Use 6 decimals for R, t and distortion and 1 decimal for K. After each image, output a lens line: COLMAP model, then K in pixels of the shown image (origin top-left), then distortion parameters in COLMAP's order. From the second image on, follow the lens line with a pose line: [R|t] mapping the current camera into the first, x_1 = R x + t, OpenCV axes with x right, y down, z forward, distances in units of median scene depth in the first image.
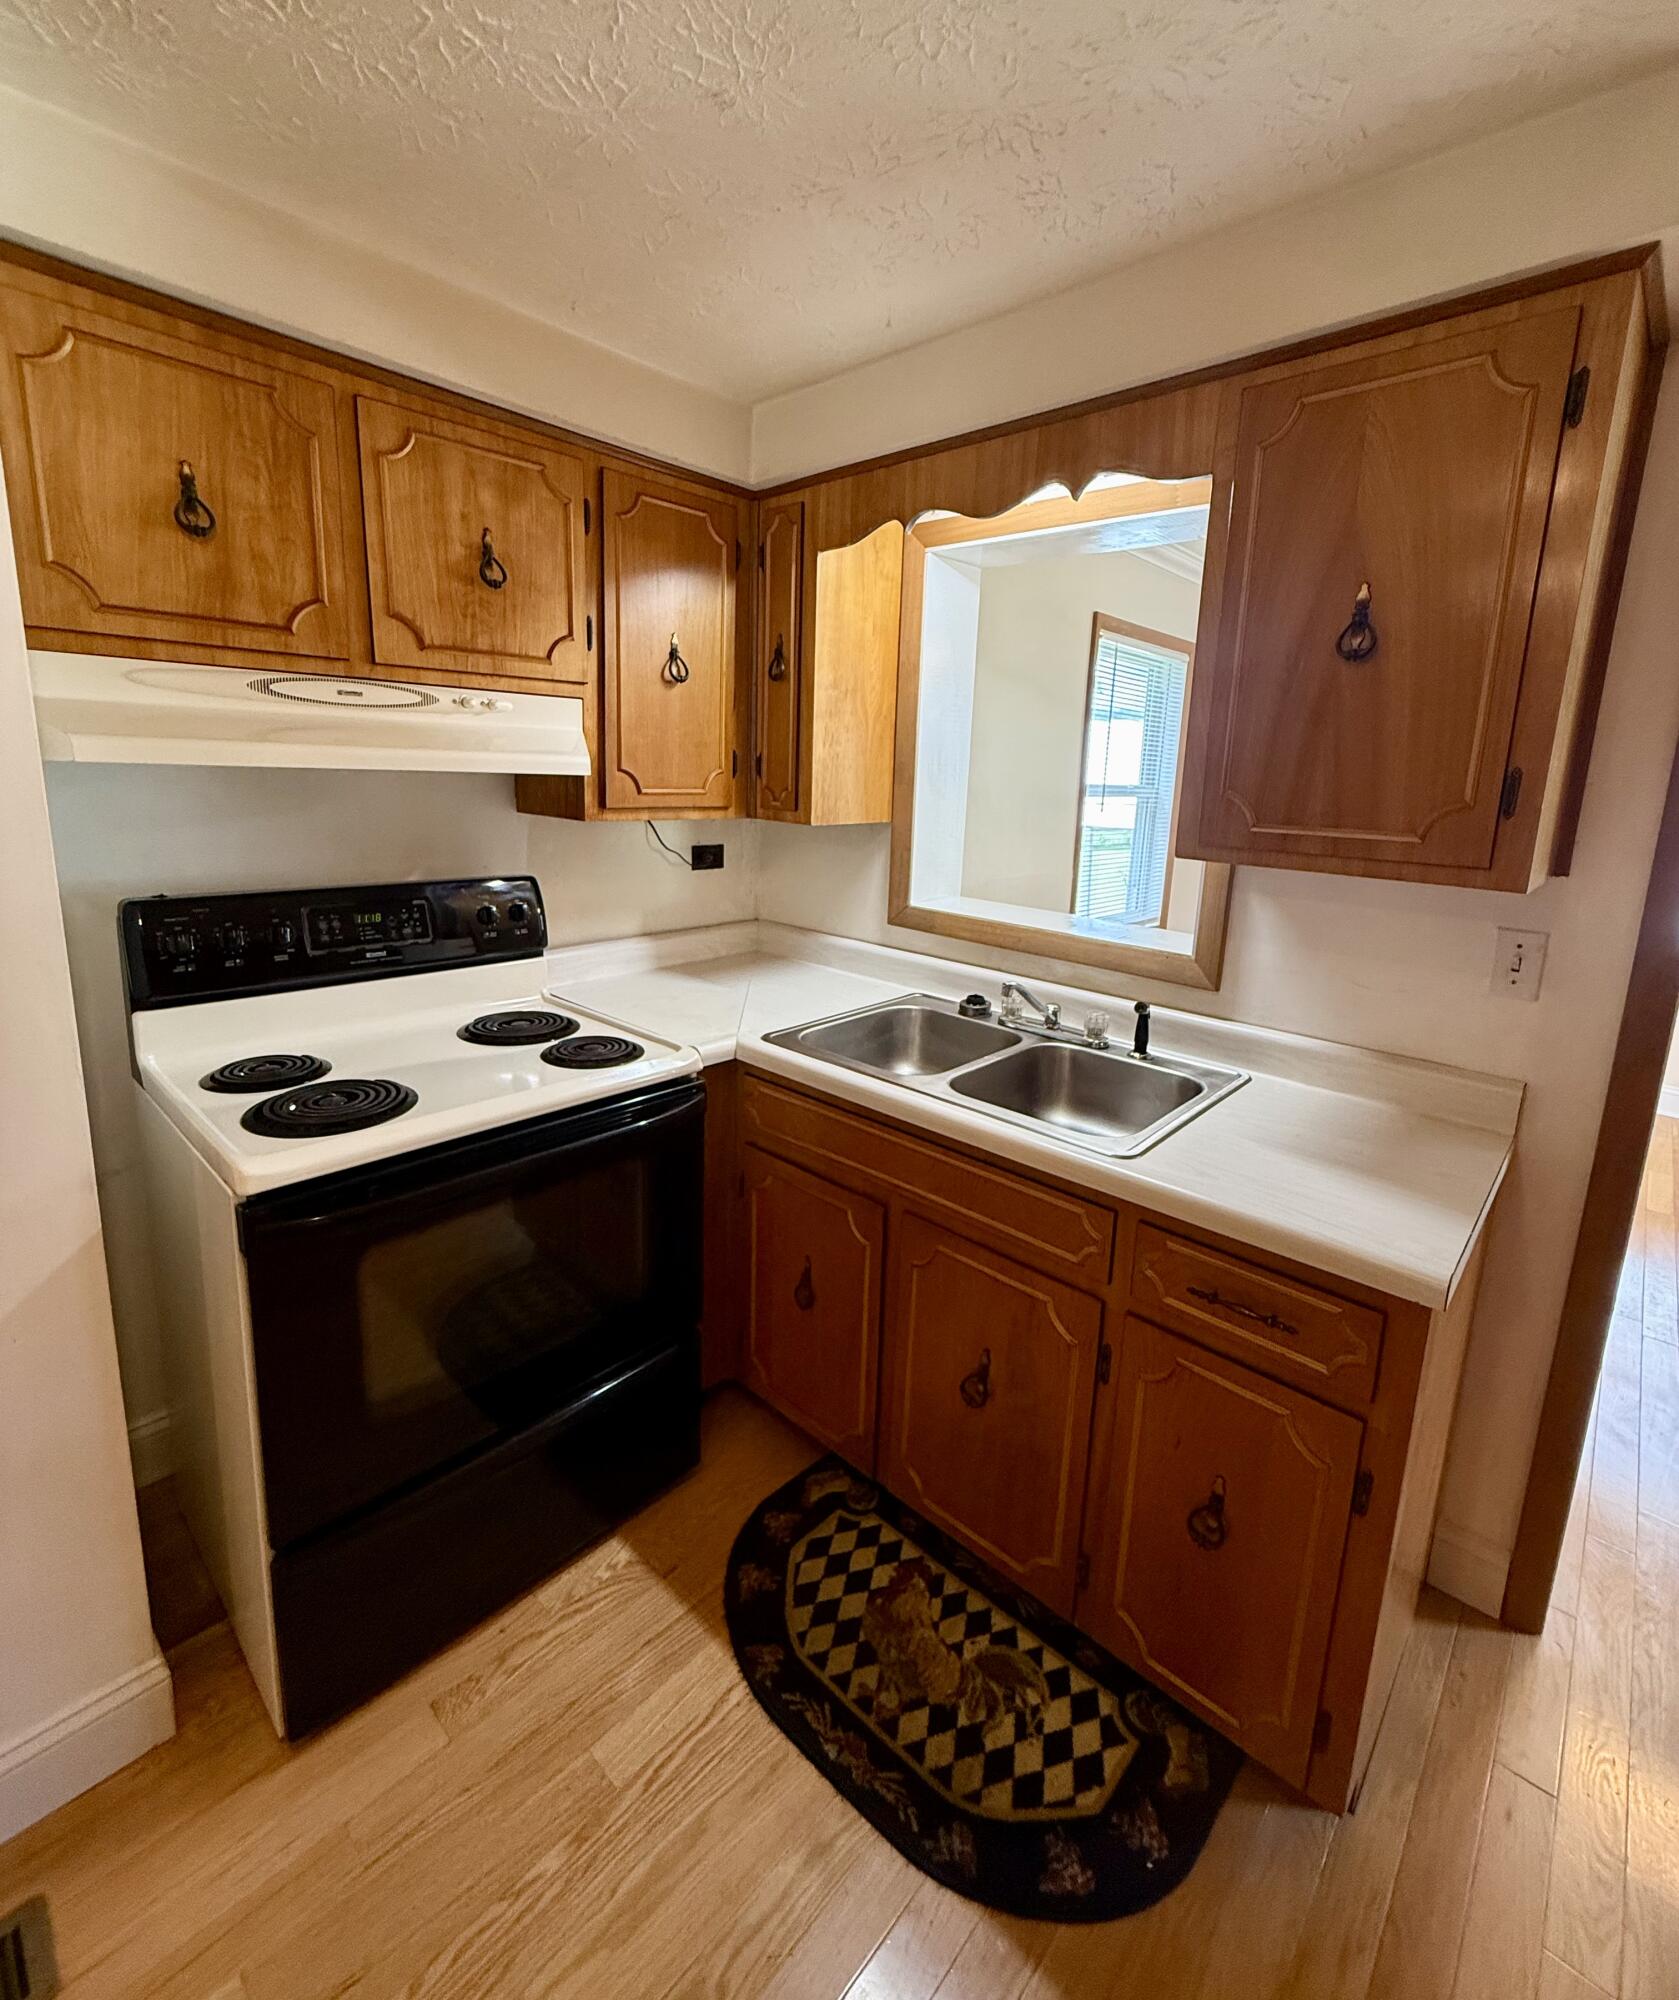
lens RADIAL K [[891.3, 0, 845.1], [0, 891.3, 930.8], [0, 0, 1]] dist [0.000187, 0.000255]
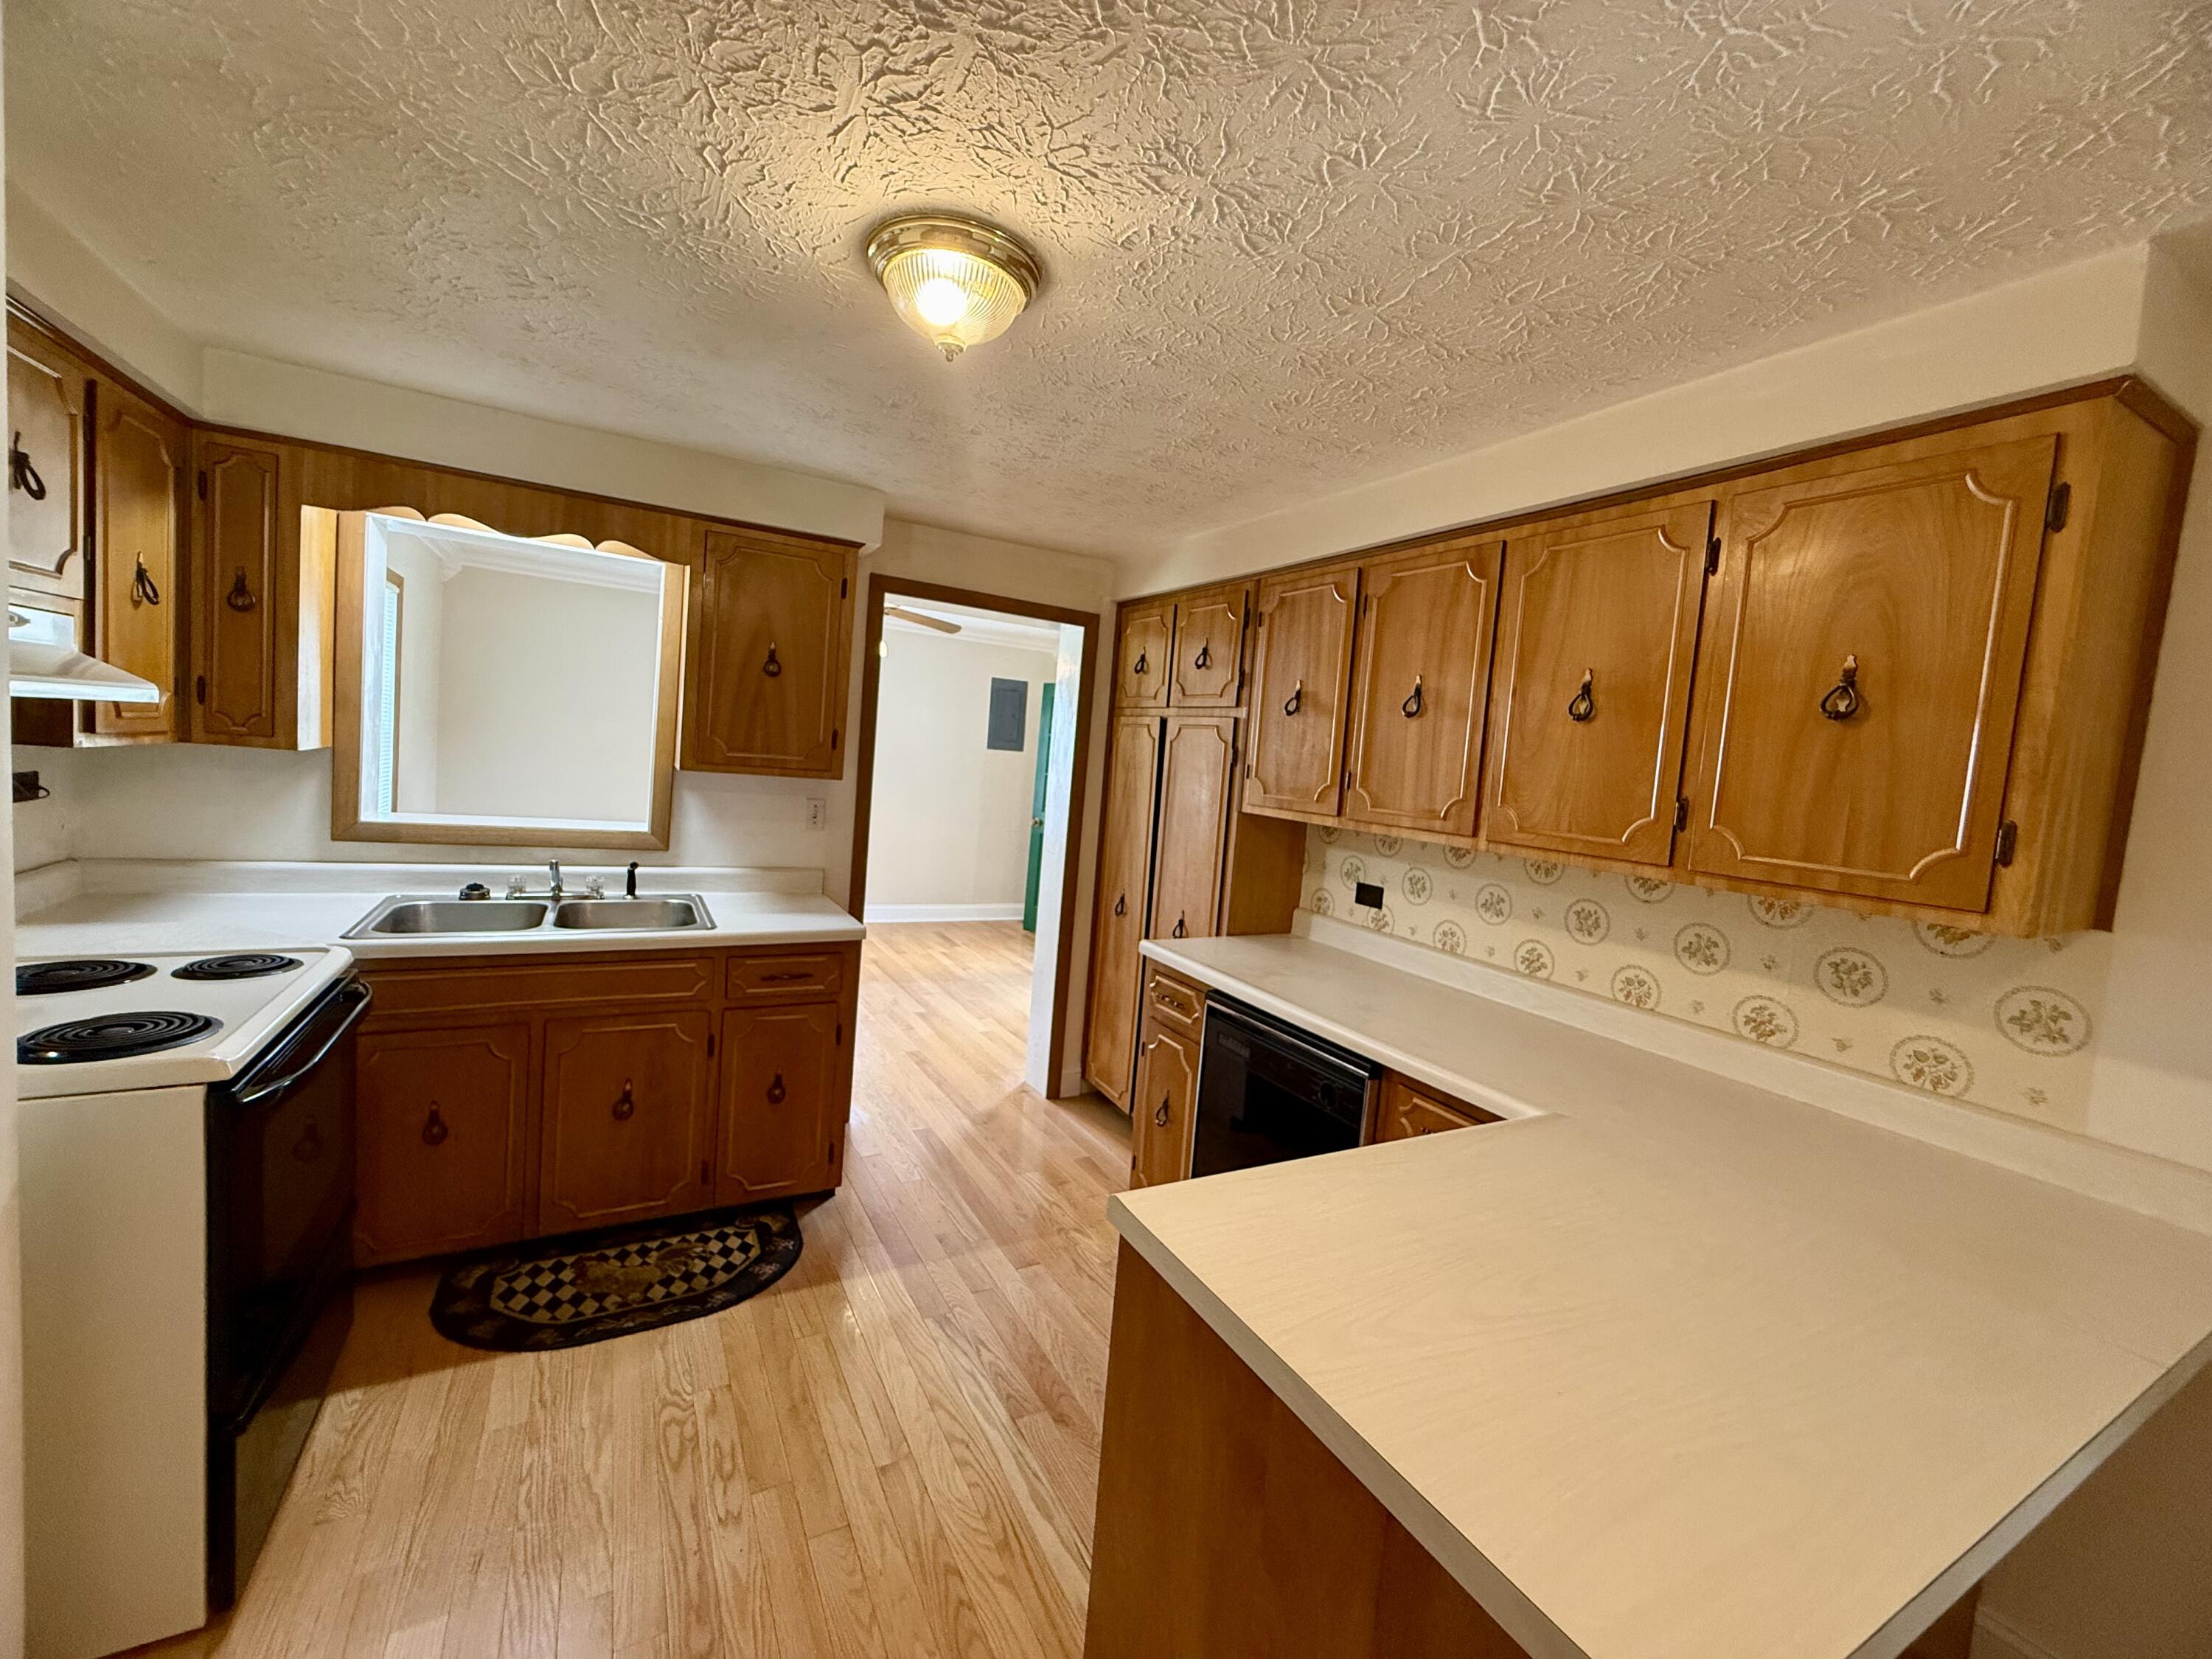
lens RADIAL K [[877.2, 0, 1102.8], [0, 877.2, 823.1], [0, 0, 1]] dist [-0.001738, -0.000040]
pose [[0.316341, -0.081028, 0.945179, -0.946304], [0.102569, 0.993426, 0.050836, 0.019040], [-0.943084, 0.080865, 0.322573, -0.320280]]
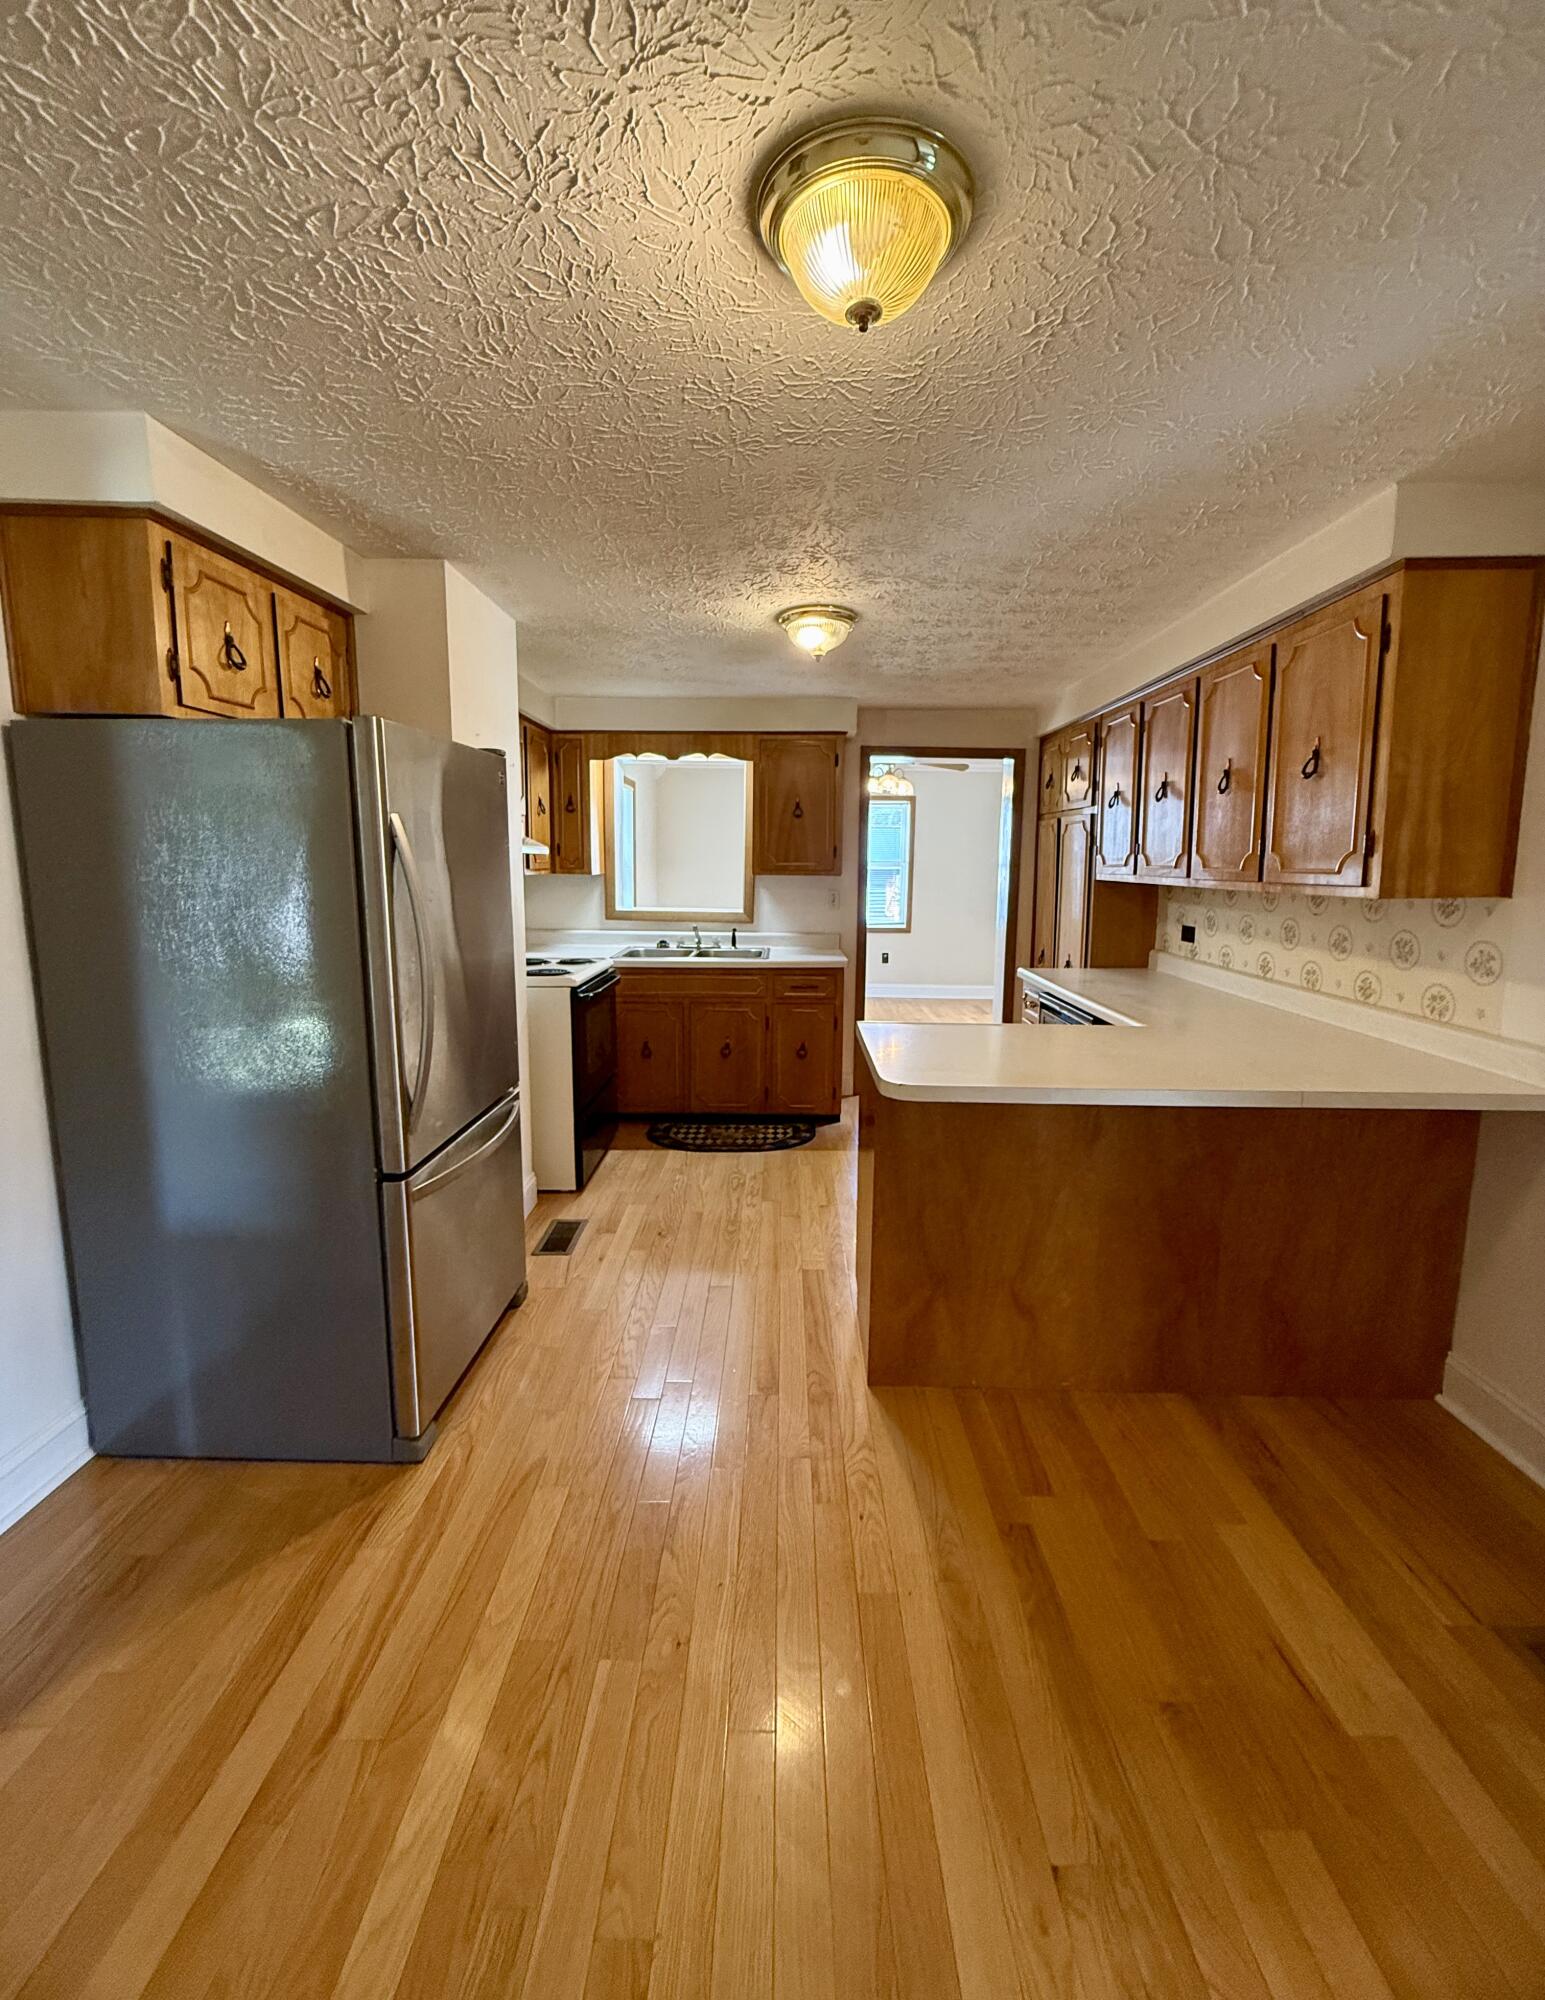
lens RADIAL K [[820.1, 0, 776.3], [0, 820.1, 966.1], [0, 0, 1]] dist [-0.001951, 0.000379]
pose [[0.742322, -0.112696, 0.660499, -1.431824], [0.139161, 0.990190, 0.012548, 0.201696], [-0.655433, 0.082601, 0.750723, -1.145621]]
